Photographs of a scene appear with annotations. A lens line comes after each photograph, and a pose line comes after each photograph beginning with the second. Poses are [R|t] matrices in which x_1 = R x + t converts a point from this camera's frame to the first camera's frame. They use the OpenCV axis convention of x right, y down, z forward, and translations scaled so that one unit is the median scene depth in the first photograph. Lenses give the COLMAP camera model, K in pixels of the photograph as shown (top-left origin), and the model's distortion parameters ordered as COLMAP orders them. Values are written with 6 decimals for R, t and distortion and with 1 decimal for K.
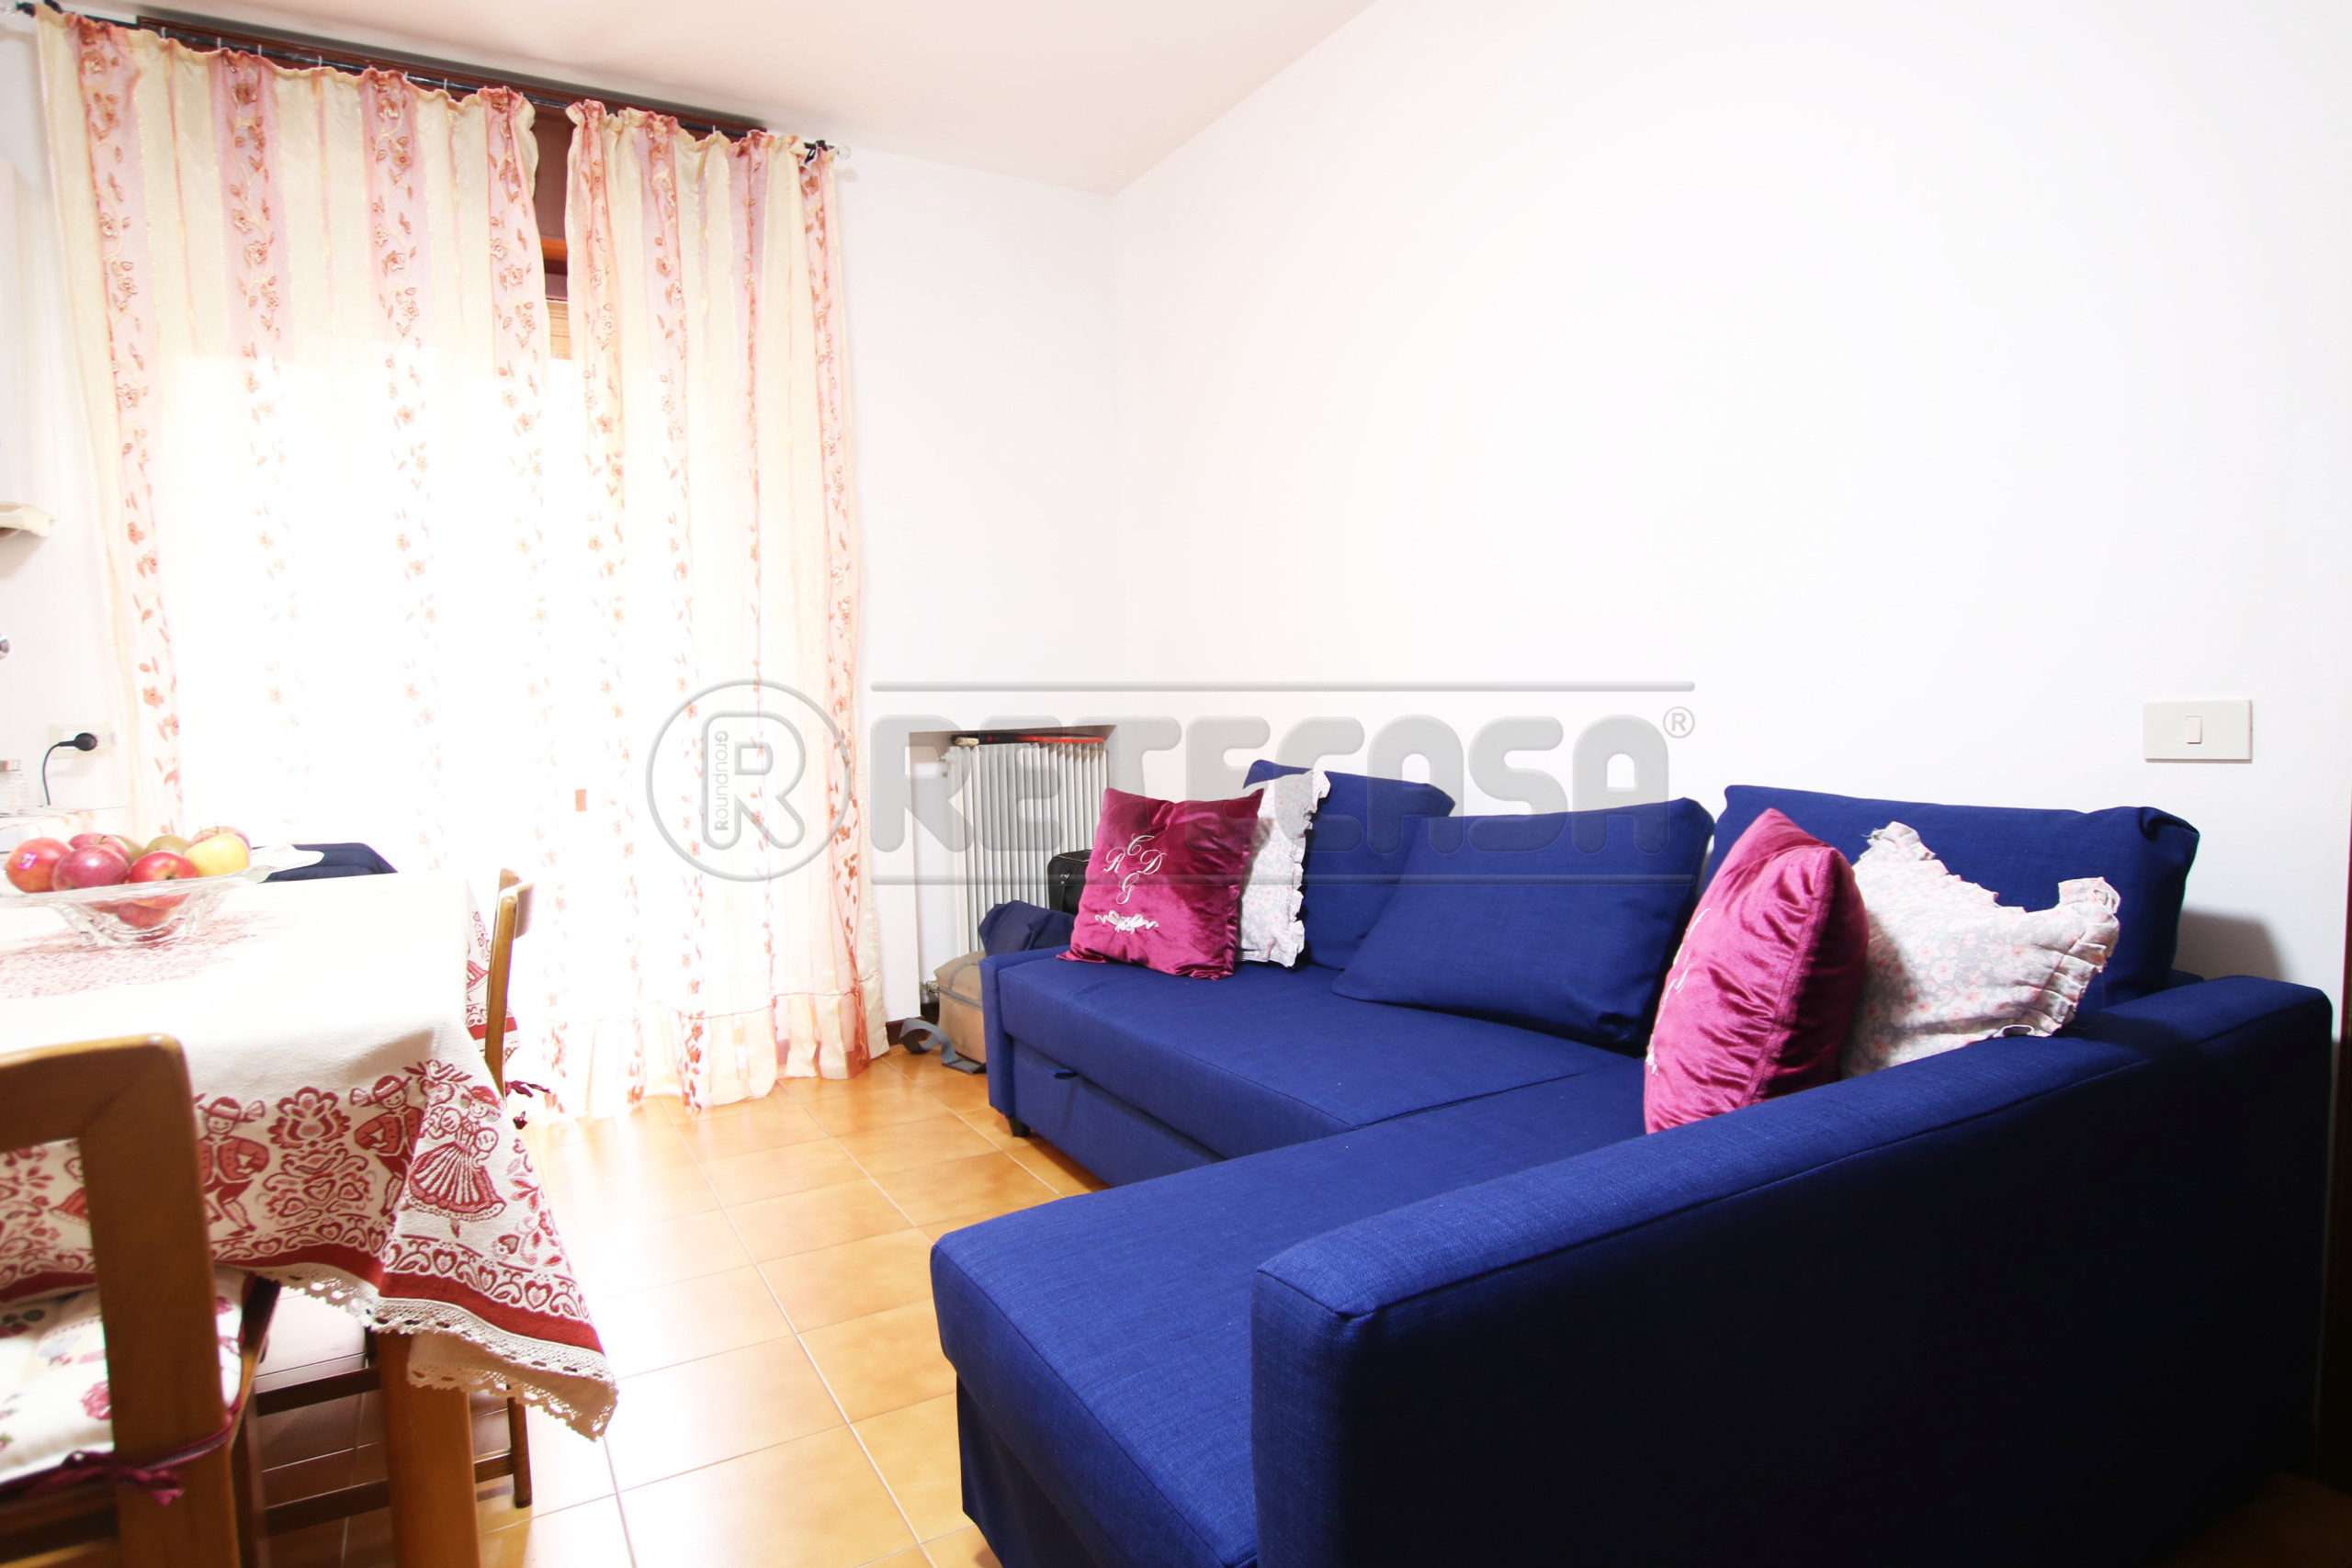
lens RADIAL K [[1284.1, 0, 1176.0], [0, 1284.1, 787.3], [0, 0, 1]] dist [-0.007248, -0.001495]
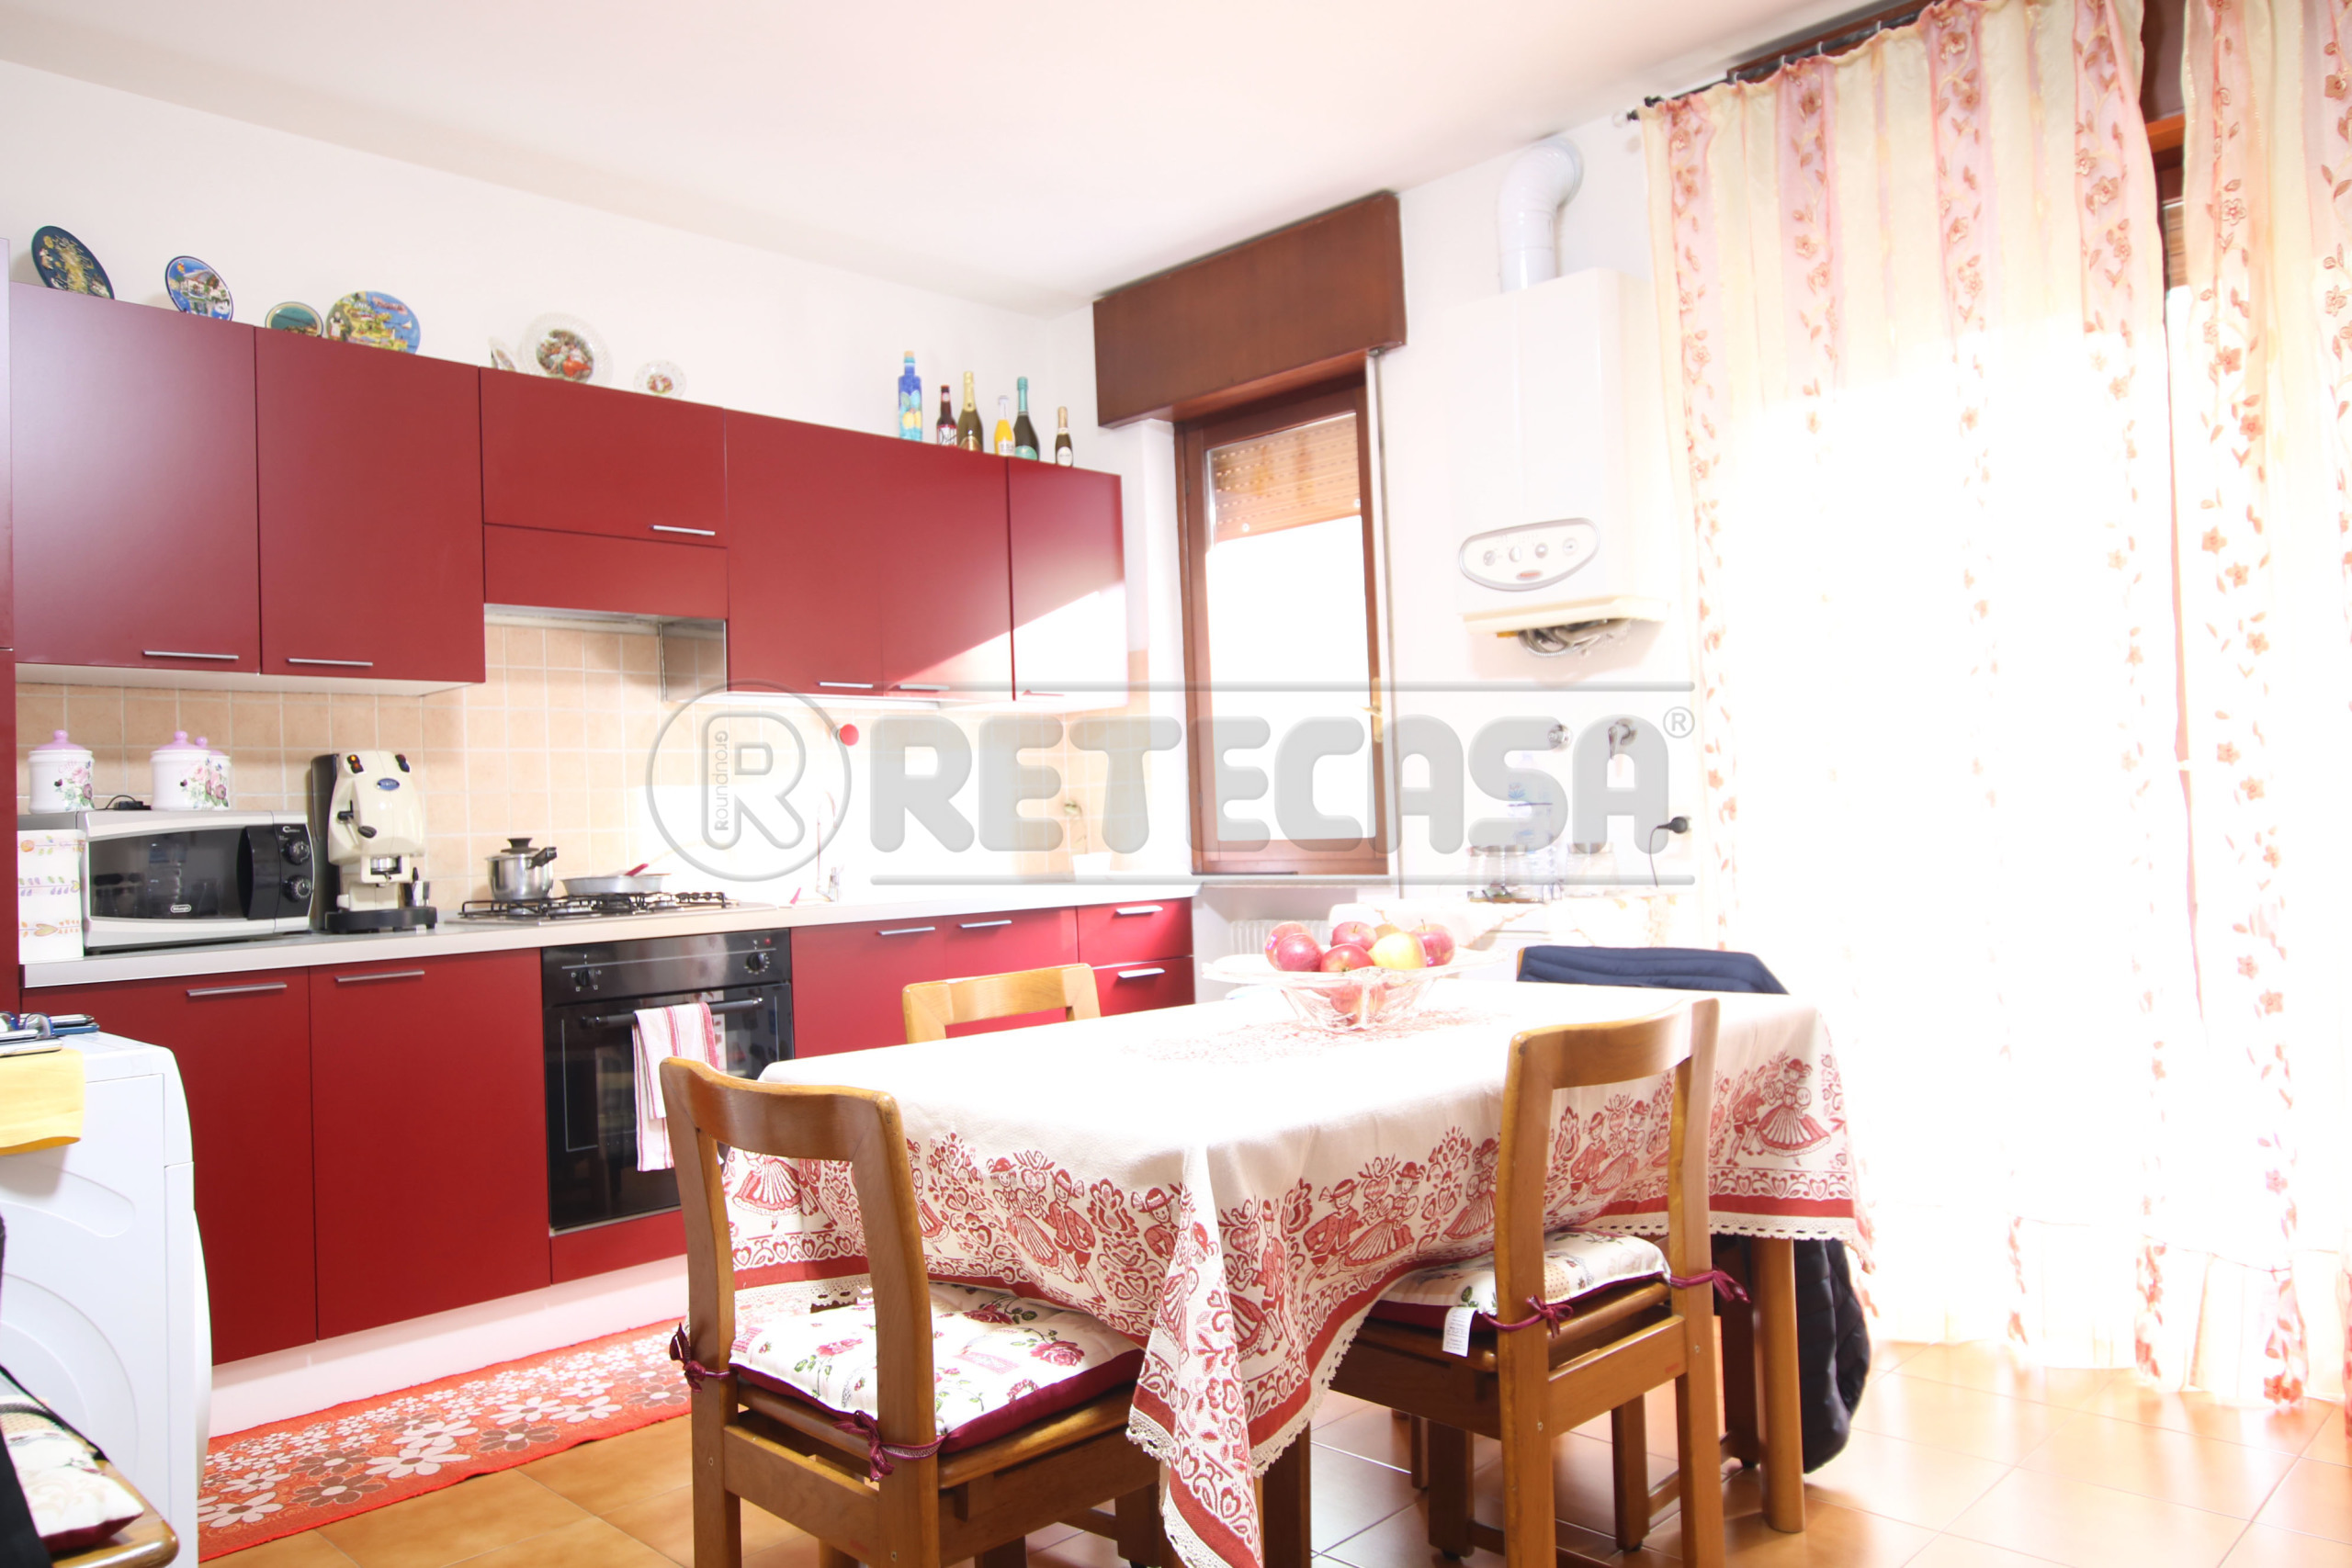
lens RADIAL K [[1664.6, 0, 1175.4], [0, 1664.6, 790.0], [0, 0, 1]] dist [0.005314, 0.005205]
pose [[0.265768, -0.001973, -0.964035, 0.285557], [-0.039712, 0.999127, -0.012993, -0.030896], [0.963219, 0.041736, 0.265458, 0.288234]]
